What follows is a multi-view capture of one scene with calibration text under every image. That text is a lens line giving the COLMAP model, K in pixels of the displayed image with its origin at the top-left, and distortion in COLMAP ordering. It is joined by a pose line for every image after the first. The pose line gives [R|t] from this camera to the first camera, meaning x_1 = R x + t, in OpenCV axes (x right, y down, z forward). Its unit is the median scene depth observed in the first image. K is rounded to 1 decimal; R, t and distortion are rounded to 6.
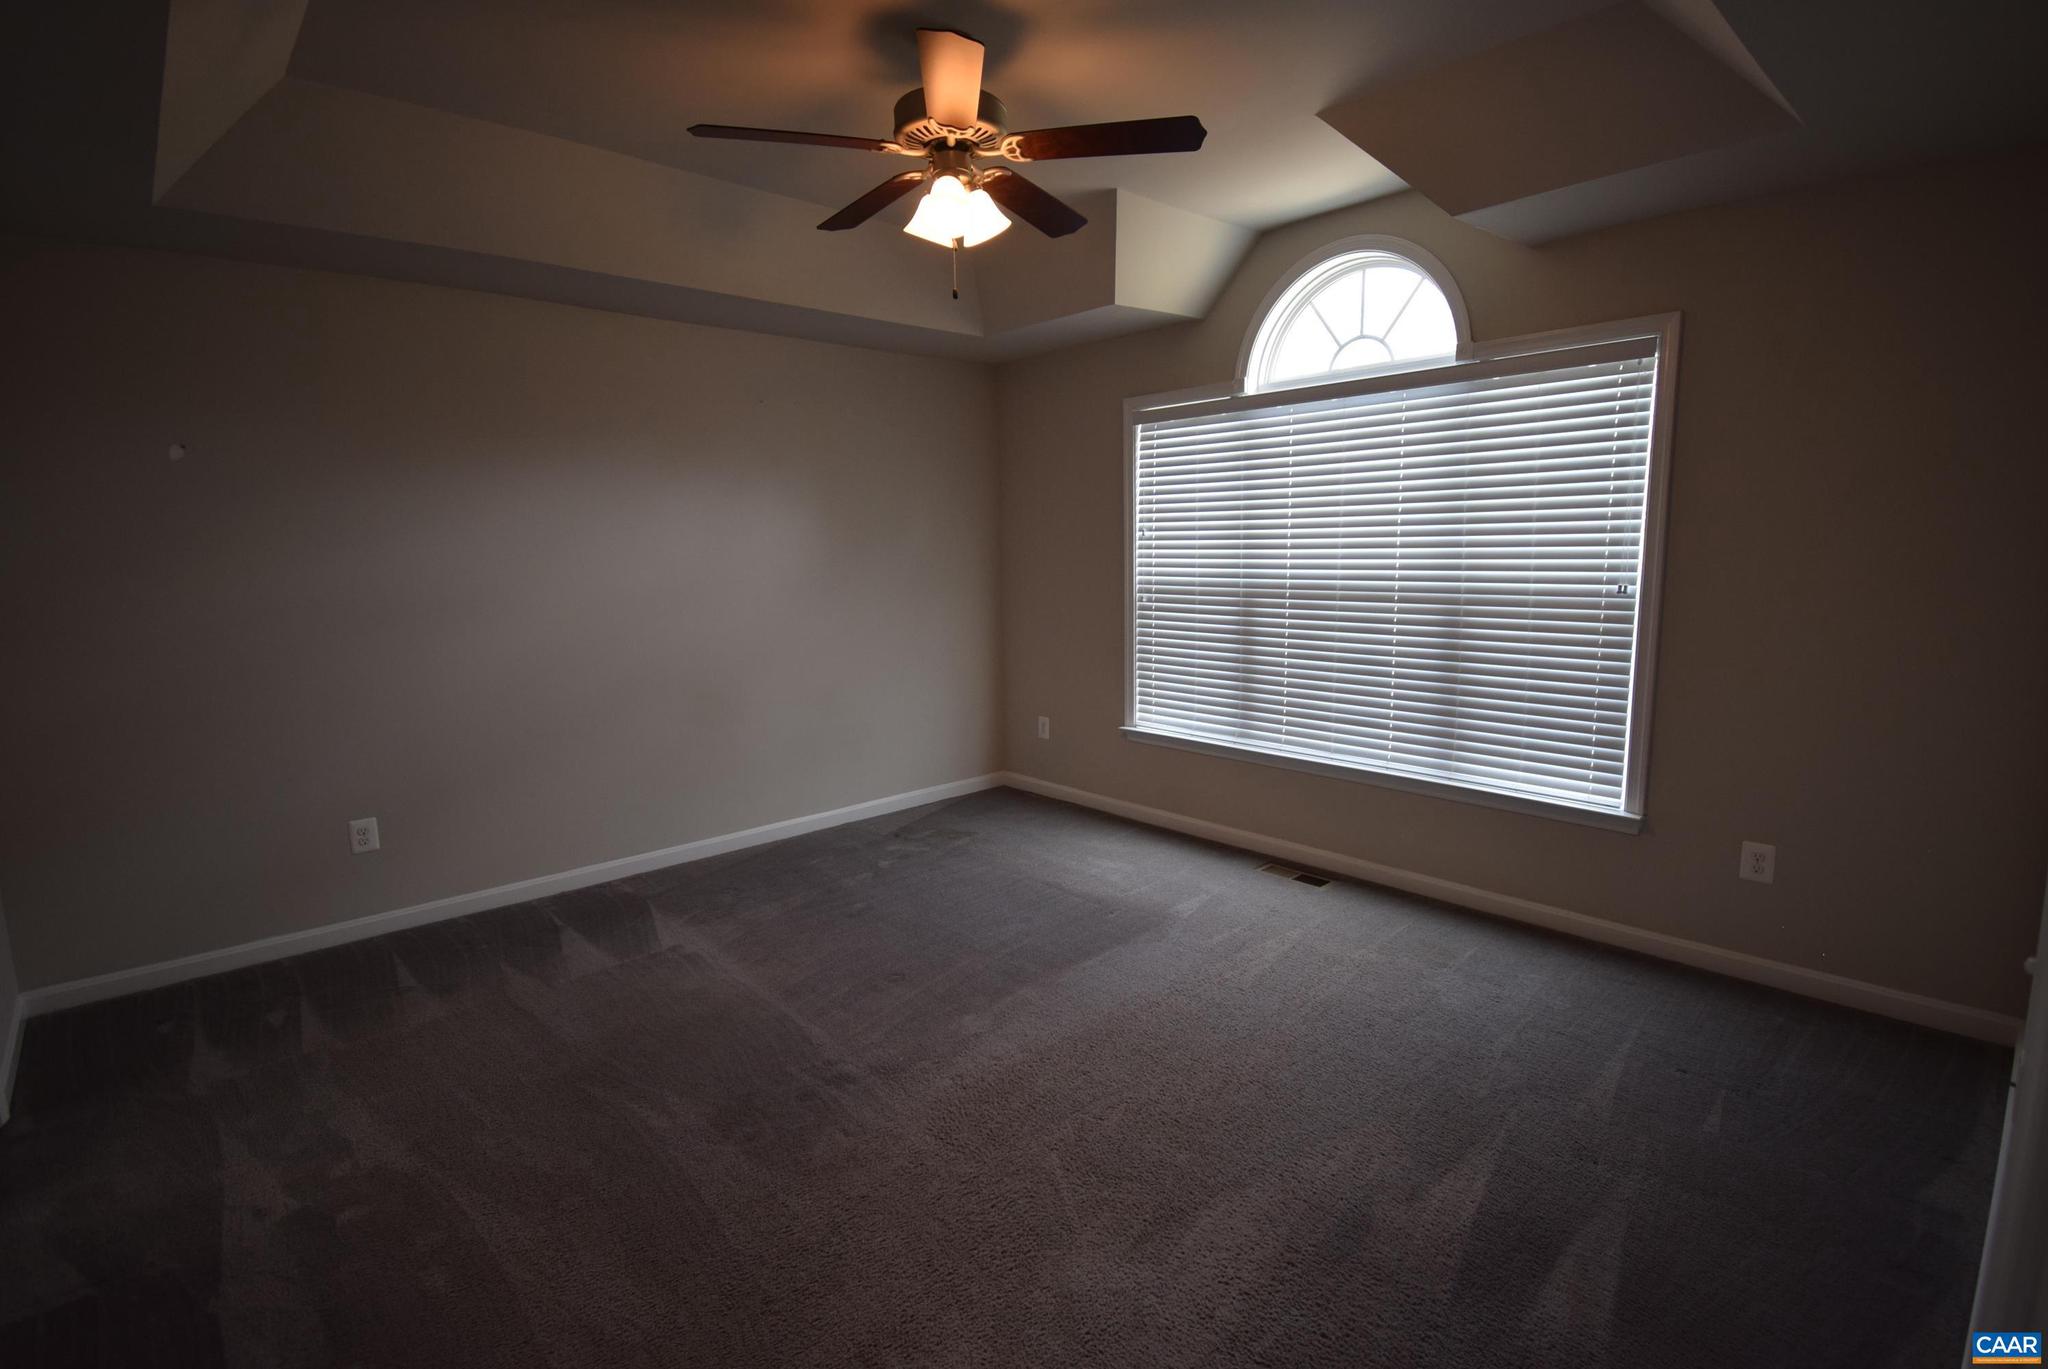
lens RADIAL K [[967.3, 0, 1024.0], [0, 967.3, 684.5], [0, 0, 1]] dist [0.020556, -0.028207]
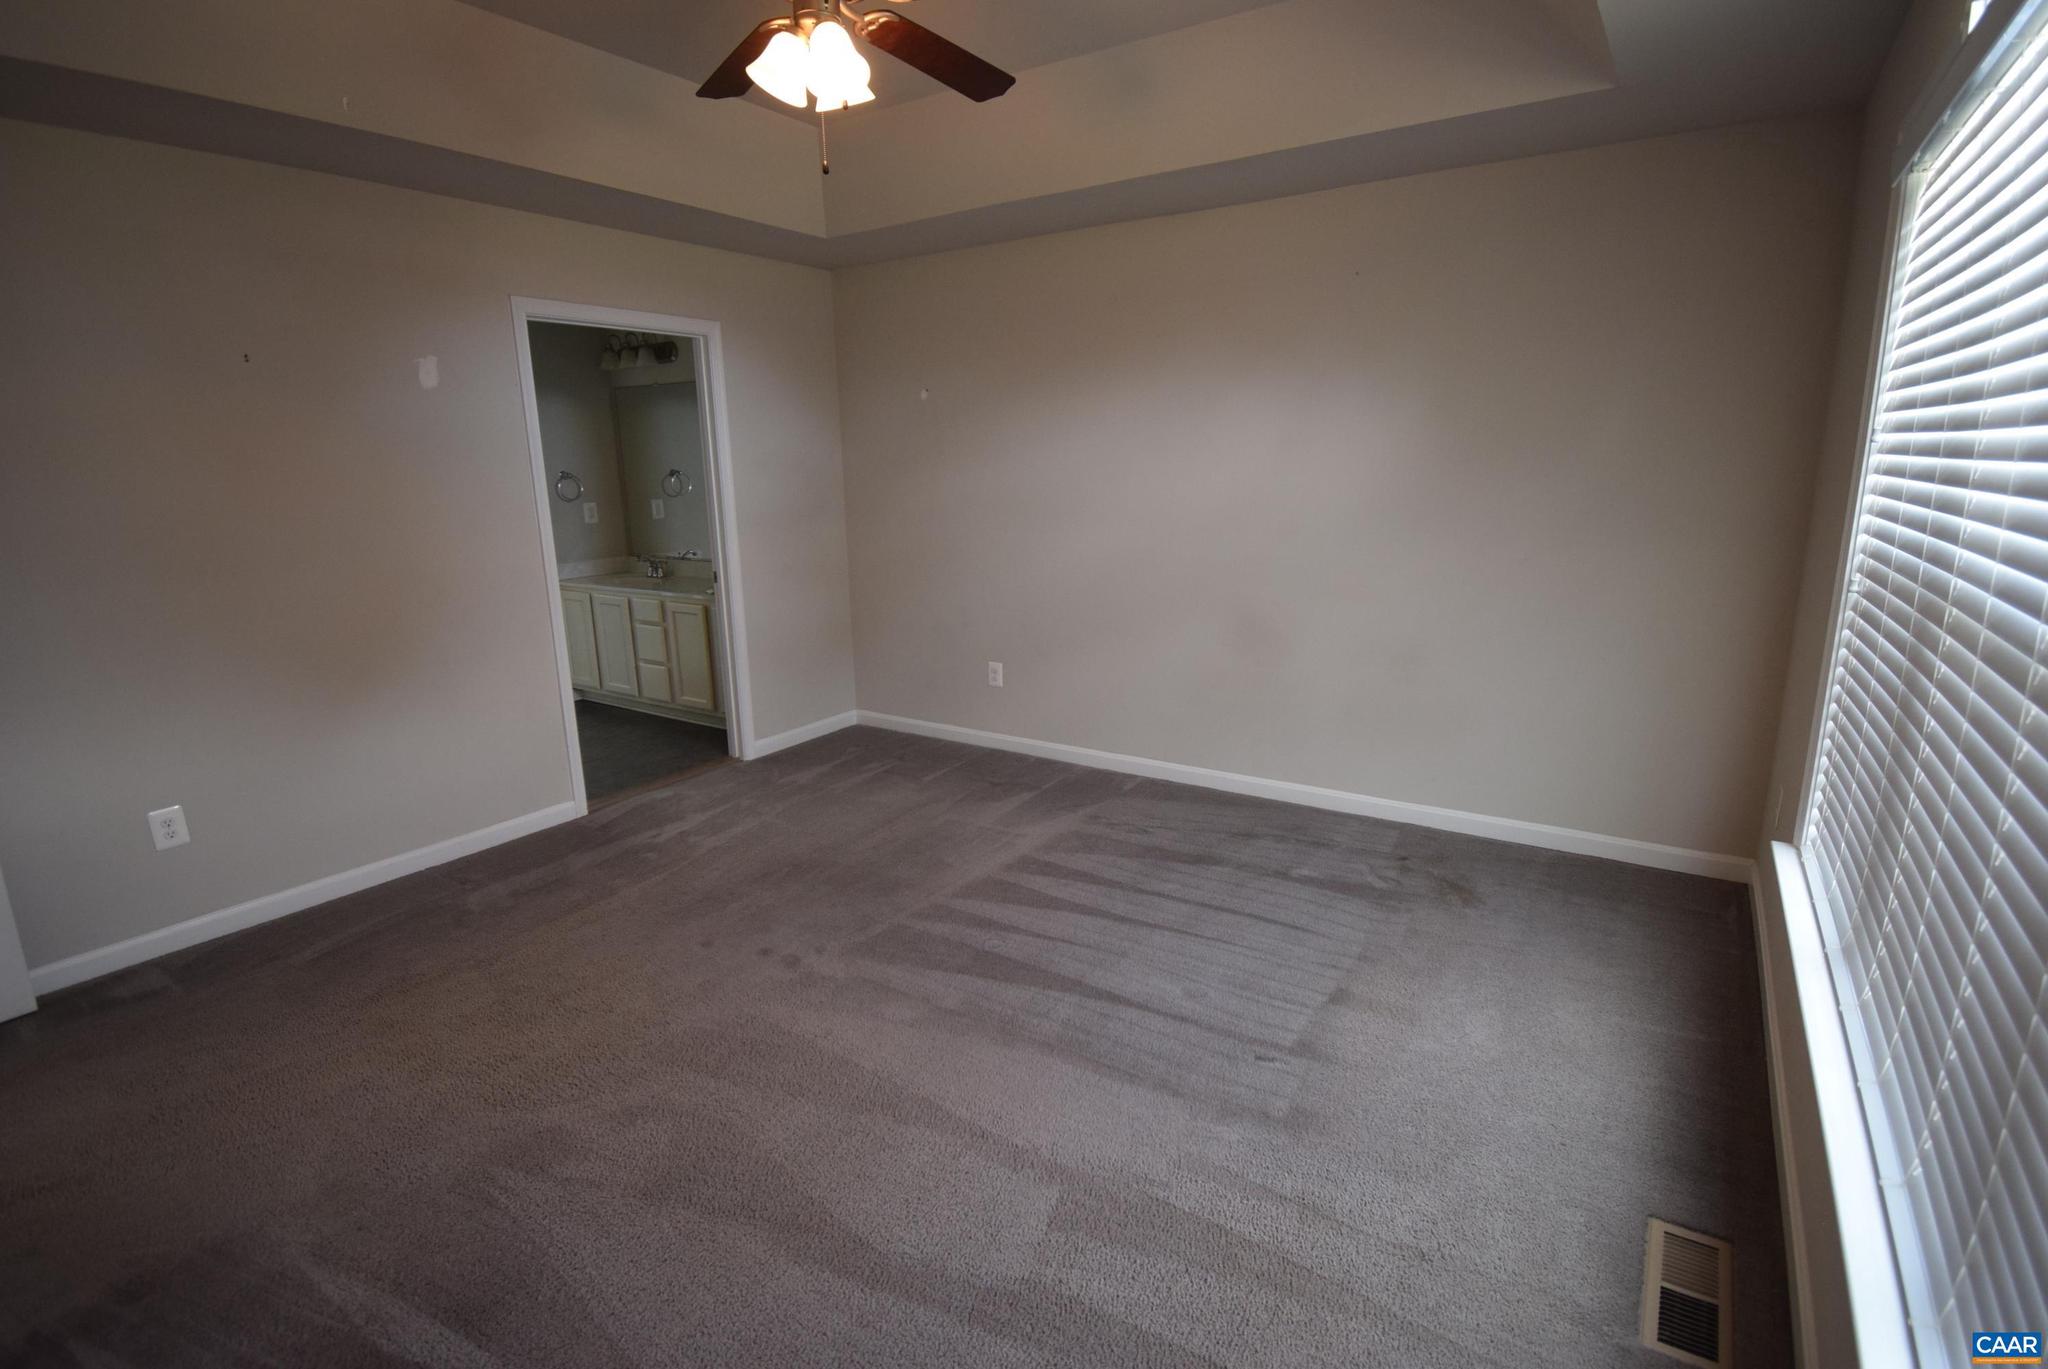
lens RADIAL K [[967.3, 0, 1024.0], [0, 967.3, 684.5], [0, 0, 1]] dist [0.020556, -0.028207]
pose [[0.237719, 0.231305, -0.943392, 0.614117], [-0.126252, 0.970352, 0.206102, -0.115648], [0.963094, 0.070111, 0.259874, 0.690262]]
